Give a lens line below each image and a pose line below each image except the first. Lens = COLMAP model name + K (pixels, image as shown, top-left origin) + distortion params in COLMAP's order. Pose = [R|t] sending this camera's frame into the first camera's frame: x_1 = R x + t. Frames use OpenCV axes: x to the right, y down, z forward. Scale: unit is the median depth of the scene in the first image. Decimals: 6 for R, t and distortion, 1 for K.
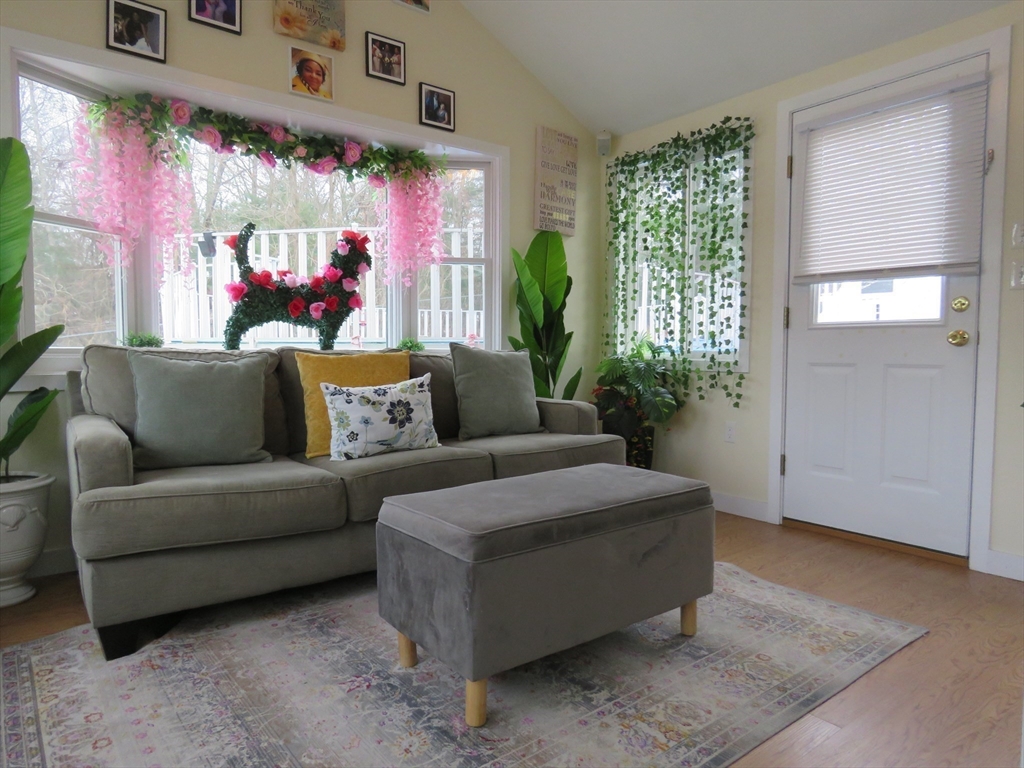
lens RADIAL K [[650.8, 0, 510.9], [0, 650.8, 382.0], [0, 0, 1]] dist [0.000243, 0.003658]
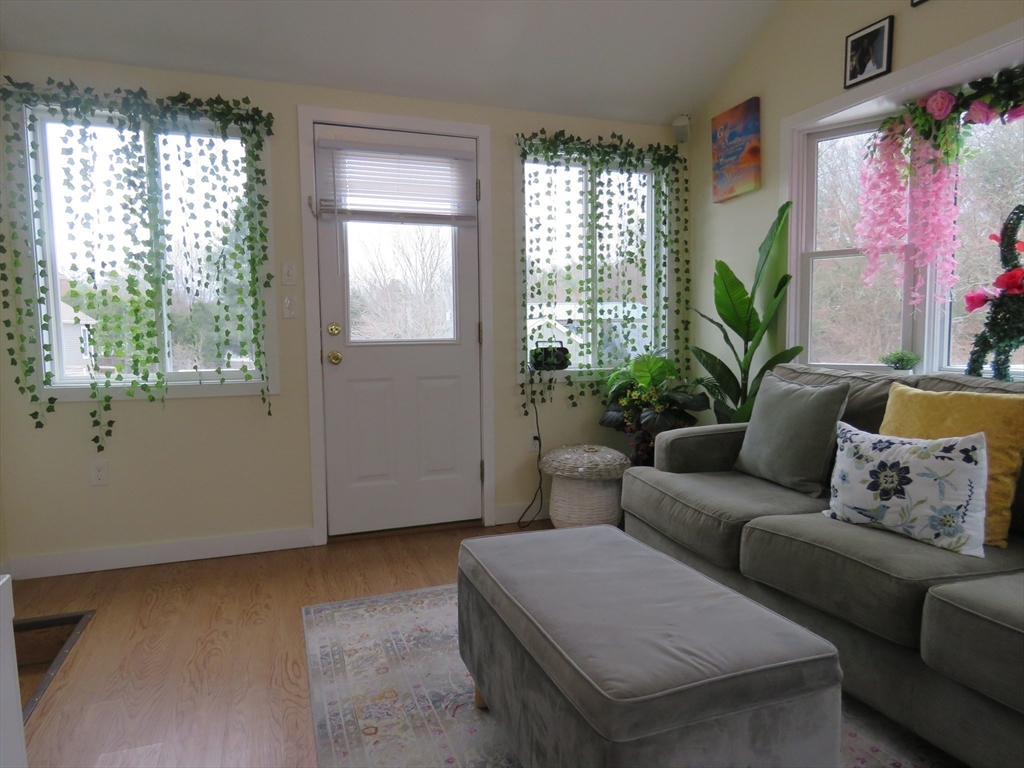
lens RADIAL K [[650.8, 0, 510.1], [0, 650.8, 387.0], [0, 0, 1]] dist [0.000243, 0.003658]
pose [[-0.285609, 0.082467, -0.954791, 0.605016], [-0.038065, 0.994528, 0.097286, -0.103885], [0.957590, 0.064130, -0.280907, 0.791269]]
